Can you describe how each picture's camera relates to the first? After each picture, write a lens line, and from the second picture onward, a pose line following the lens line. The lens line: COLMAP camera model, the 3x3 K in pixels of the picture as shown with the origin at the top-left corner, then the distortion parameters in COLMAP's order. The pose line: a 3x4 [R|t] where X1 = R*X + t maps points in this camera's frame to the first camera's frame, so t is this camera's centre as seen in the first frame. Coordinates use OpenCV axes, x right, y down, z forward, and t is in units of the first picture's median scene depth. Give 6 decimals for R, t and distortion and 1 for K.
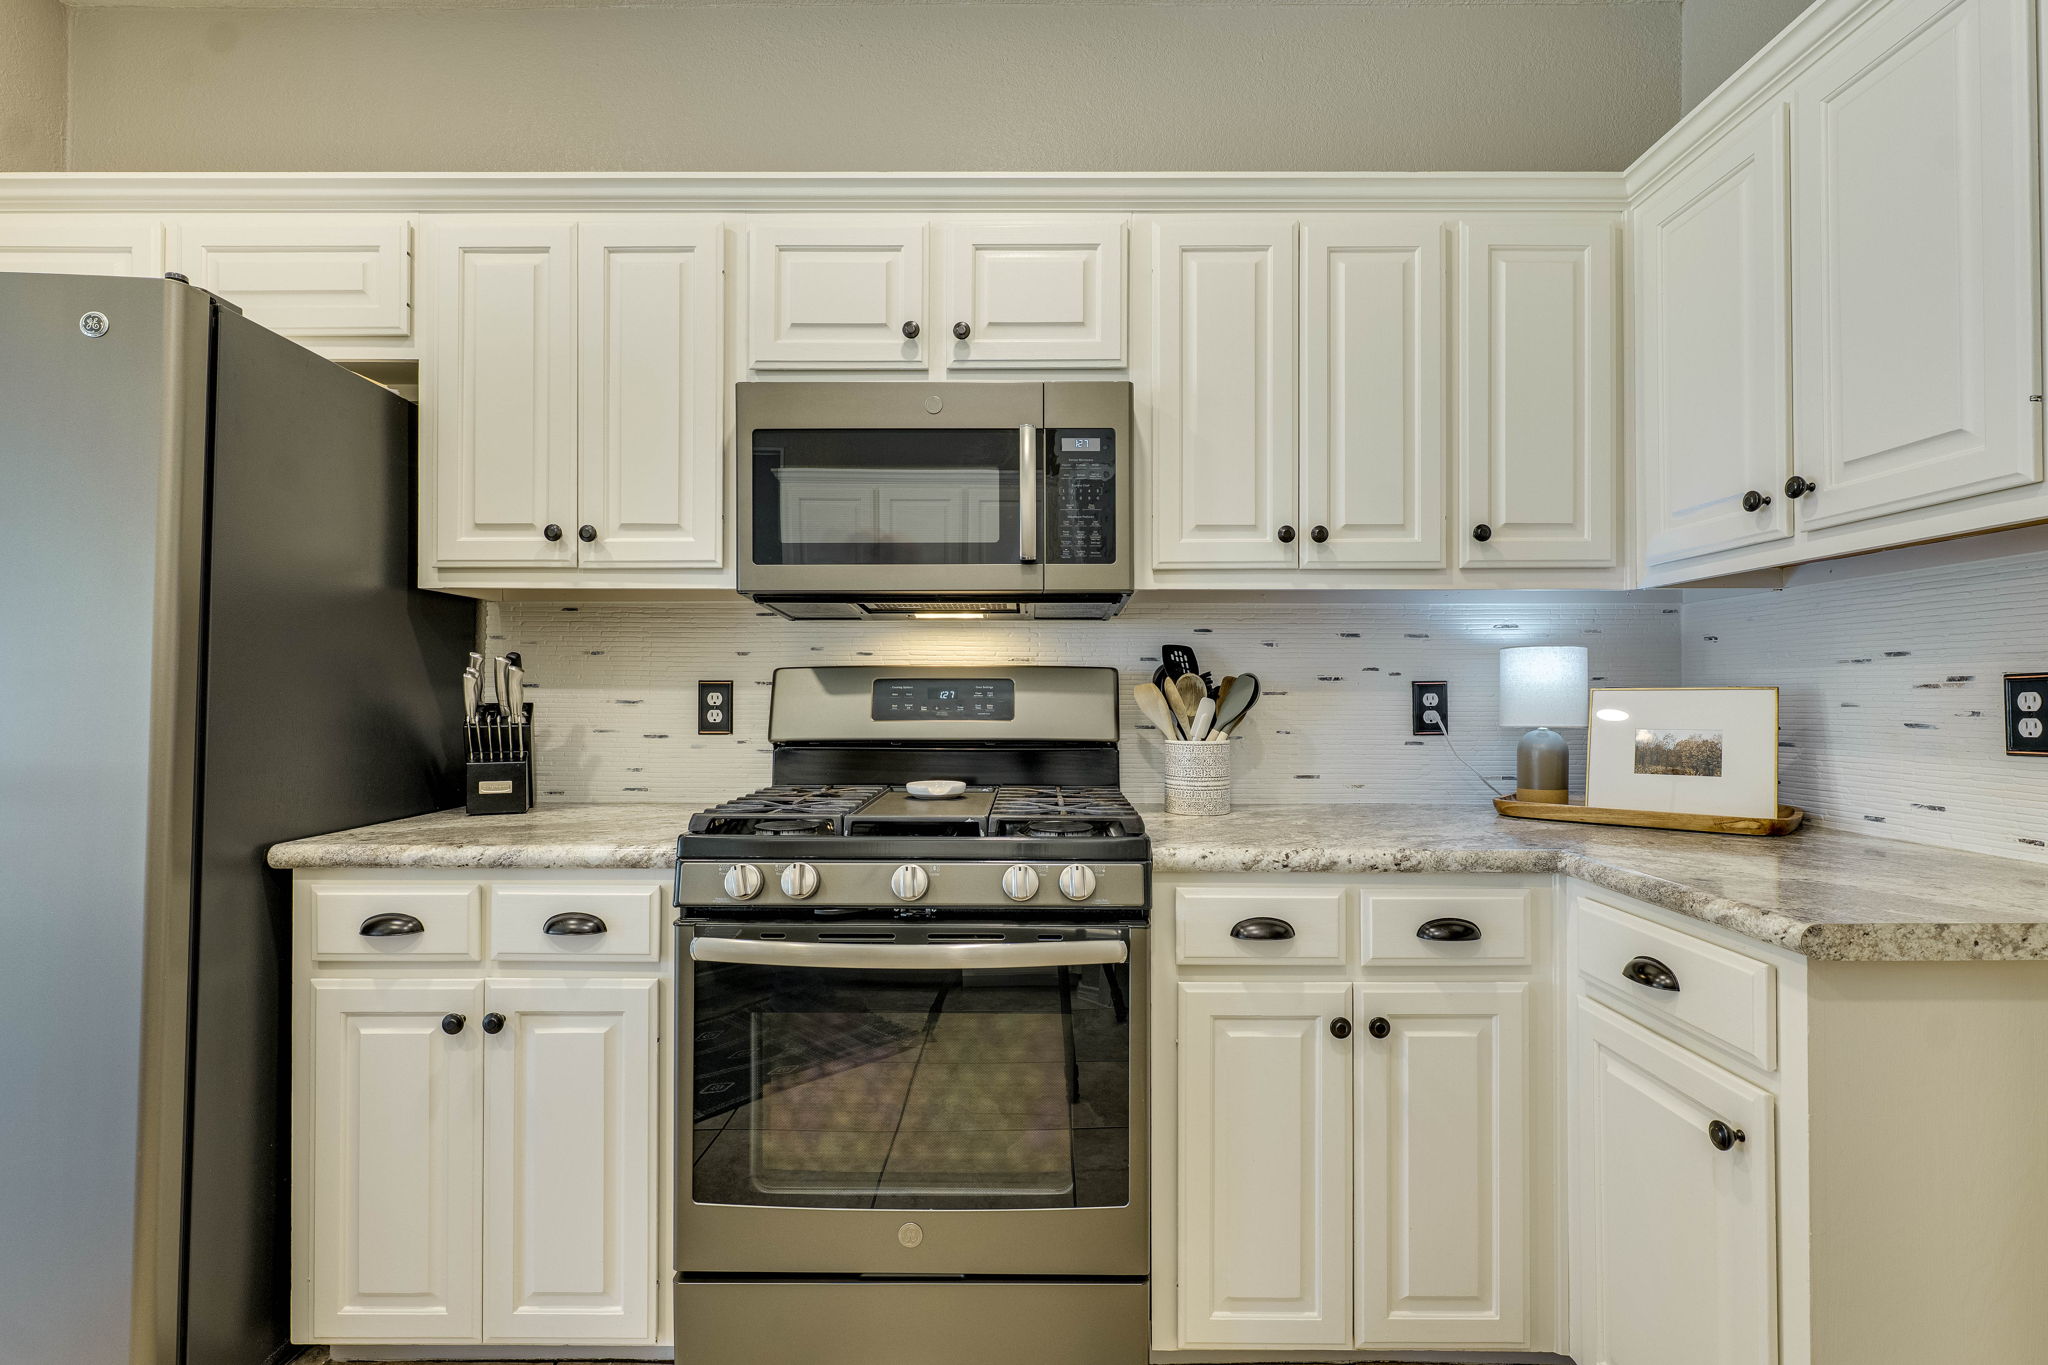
lens RADIAL K [[994.3, 0, 1049.1], [0, 994.3, 684.1], [0, 0, 1]] dist [0.003648, -0.000611]
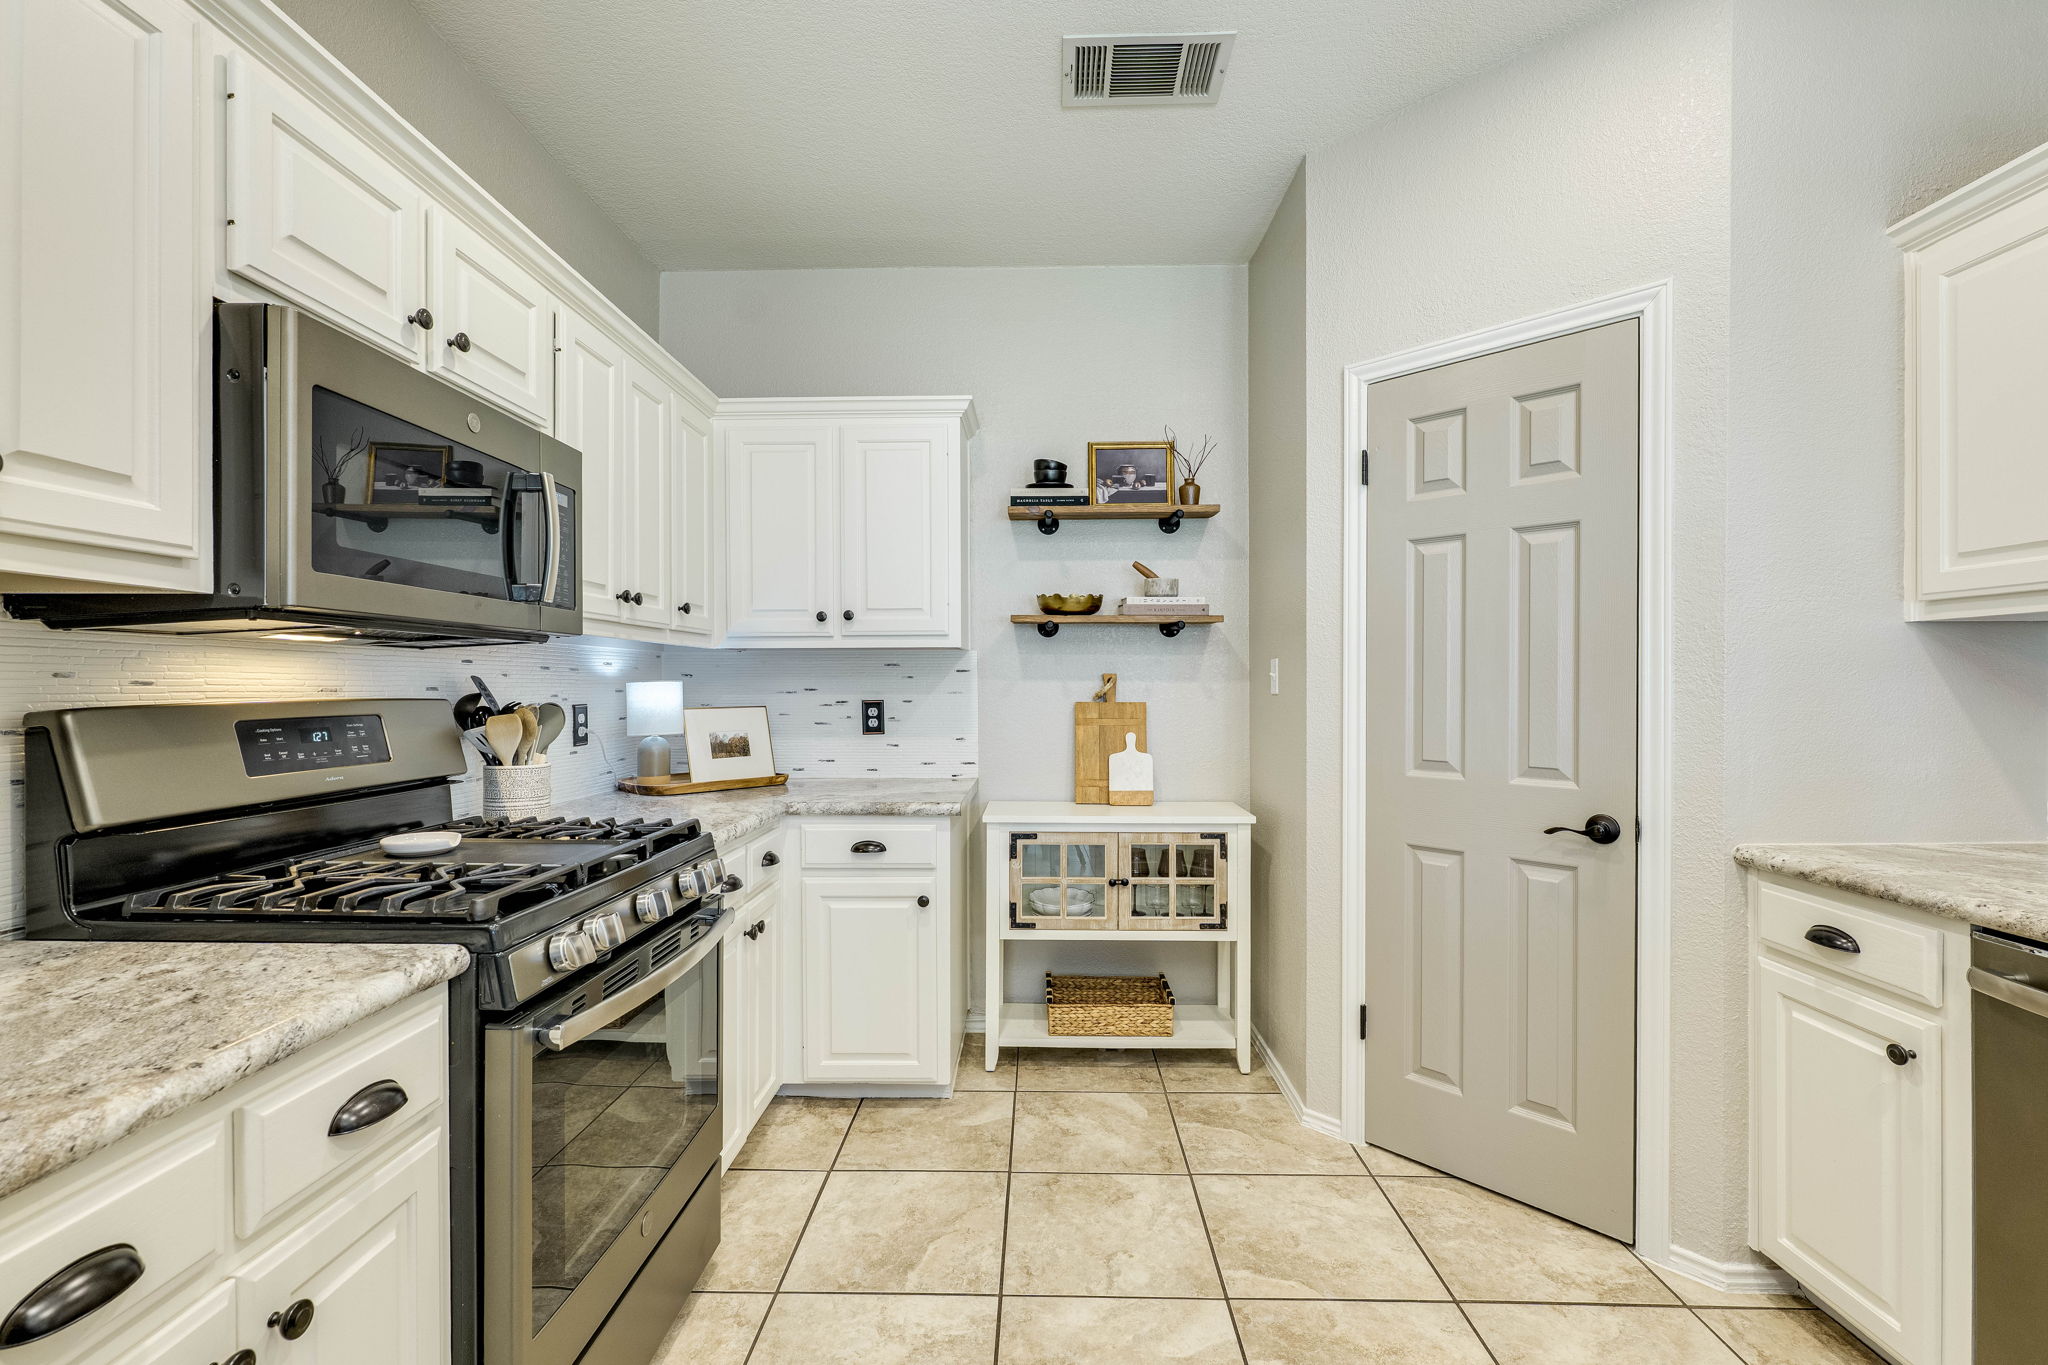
lens RADIAL K [[867.6, 0, 1020.8], [0, 867.6, 691.5], [0, 0, 1]] dist [0.000607, 0.000003]
pose [[0.037678, -0.007992, 0.999258, -0.866254], [-0.010297, 0.999912, 0.008386, -0.041635], [-0.999237, -0.010606, 0.037592, 0.440998]]
